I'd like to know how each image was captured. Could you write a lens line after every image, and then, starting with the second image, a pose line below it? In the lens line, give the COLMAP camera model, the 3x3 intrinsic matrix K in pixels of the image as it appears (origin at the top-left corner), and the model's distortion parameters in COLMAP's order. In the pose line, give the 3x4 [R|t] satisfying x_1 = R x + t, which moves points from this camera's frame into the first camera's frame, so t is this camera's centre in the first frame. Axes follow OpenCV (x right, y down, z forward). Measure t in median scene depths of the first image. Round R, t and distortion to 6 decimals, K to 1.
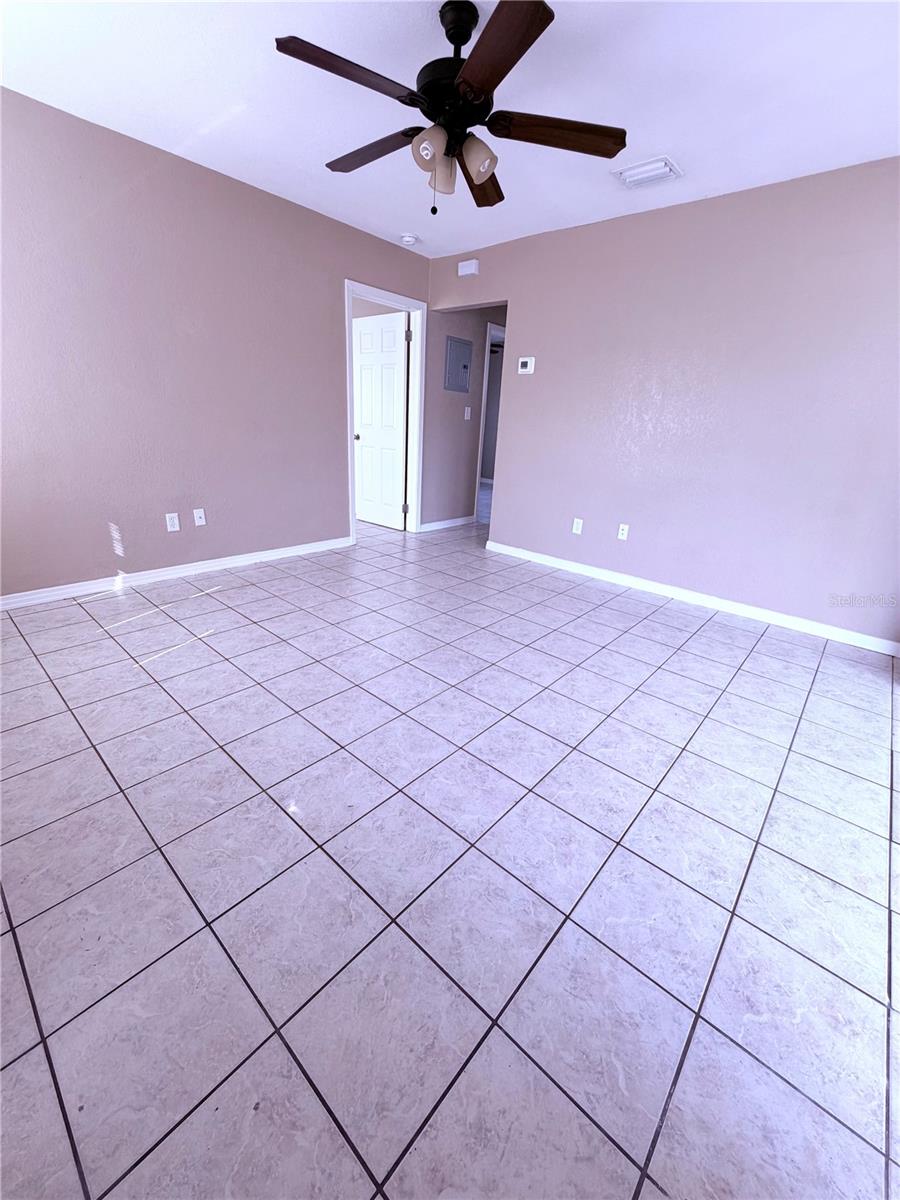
lens RADIAL K [[482.7, 0, 452.4], [0, 482.7, 598.4], [0, 0, 1]] dist [0.001025, 0.000755]
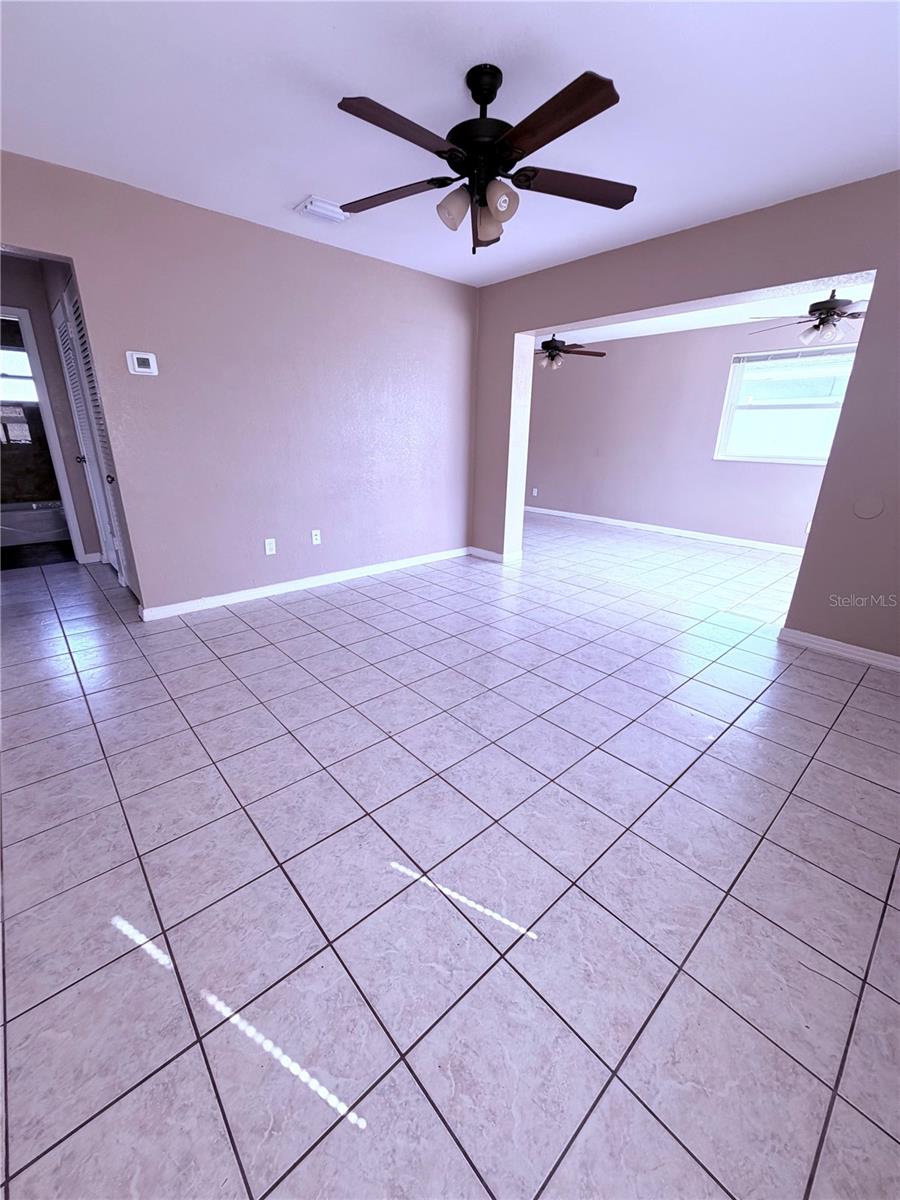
lens RADIAL K [[482.7, 0, 449.3], [0, 482.7, 598.8], [0, 0, 1]] dist [0.001025, 0.000755]
pose [[0.109717, -0.373395, 0.921162, -0.653476], [0.336954, 0.885852, 0.318948, -0.262683], [-0.935107, 0.275395, 0.223010, 0.540042]]
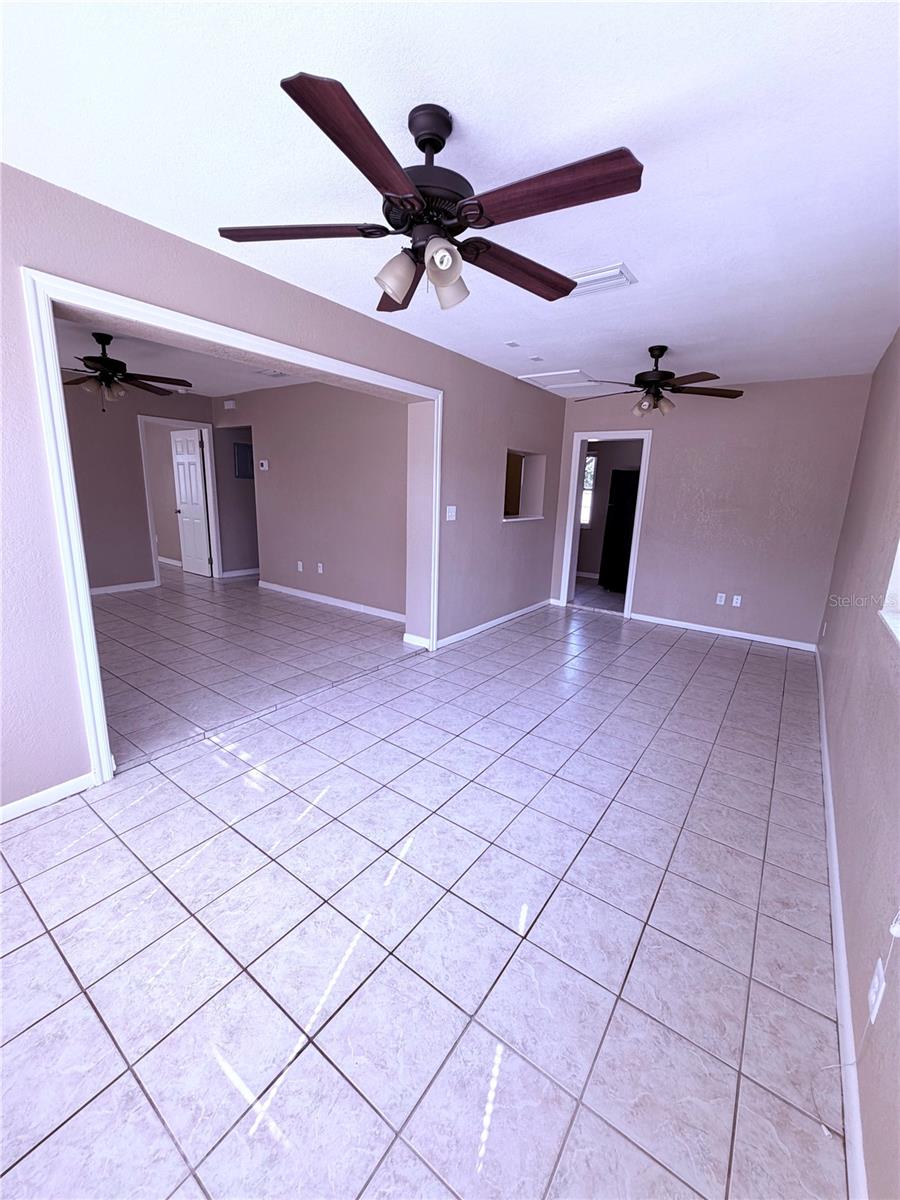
lens RADIAL K [[482.7, 0, 455.5], [0, 482.7, 592.1], [0, 0, 1]] dist [0.001025, 0.000755]
pose [[0.994972, -0.034038, 0.094191, 0.650221], [0.047474, 0.988393, -0.144309, 0.184889], [-0.088186, 0.148055, 0.985040, -0.555062]]
